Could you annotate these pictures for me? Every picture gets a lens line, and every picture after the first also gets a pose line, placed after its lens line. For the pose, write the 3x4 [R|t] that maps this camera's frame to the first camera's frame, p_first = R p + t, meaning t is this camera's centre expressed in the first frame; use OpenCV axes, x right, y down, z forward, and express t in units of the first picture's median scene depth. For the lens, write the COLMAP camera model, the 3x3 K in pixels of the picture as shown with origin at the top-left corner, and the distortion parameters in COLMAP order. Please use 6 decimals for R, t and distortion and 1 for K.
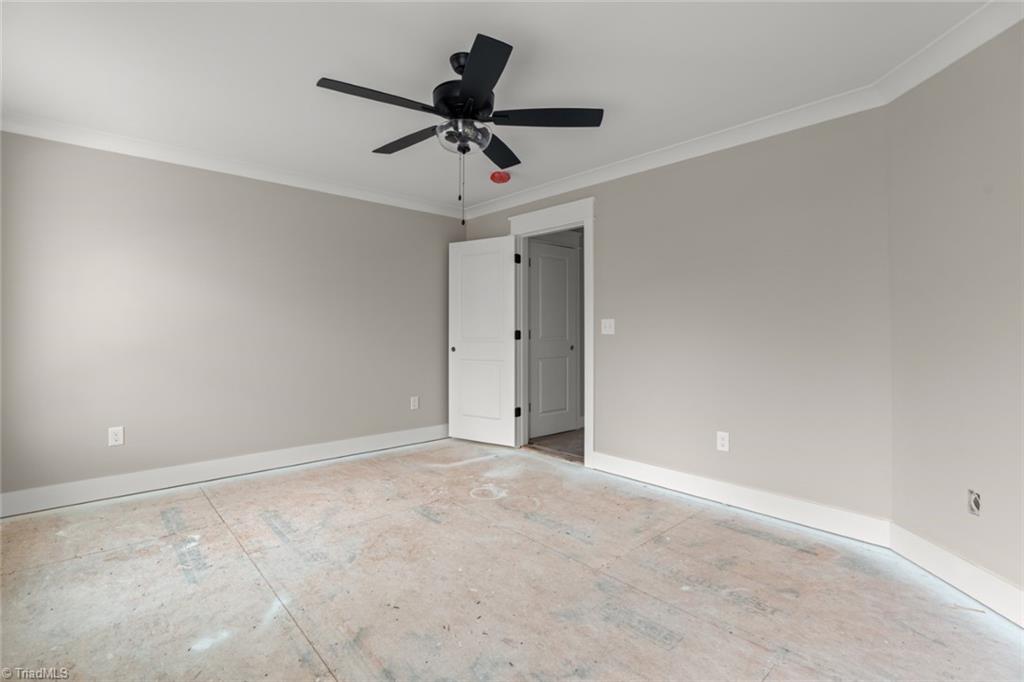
lens RADIAL K [[463.5, 0, 510.9], [0, 463.5, 336.9], [0, 0, 1]] dist [-0.022363, 0.005389]
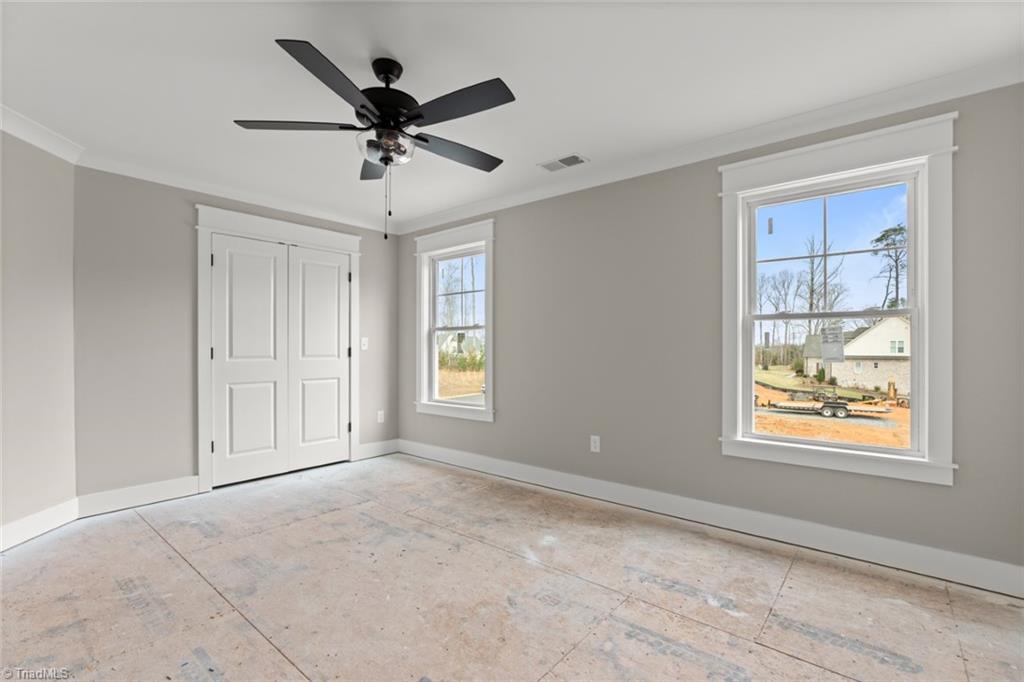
lens RADIAL K [[463.5, 0, 501.9], [0, 463.5, 345.6], [0, 0, 1]] dist [-0.022363, 0.005389]
pose [[-0.993276, -0.004379, -0.115690, -0.220509], [-0.005590, 0.999933, 0.010142, -0.026483], [0.115638, 0.010721, -0.993234, 1.879349]]
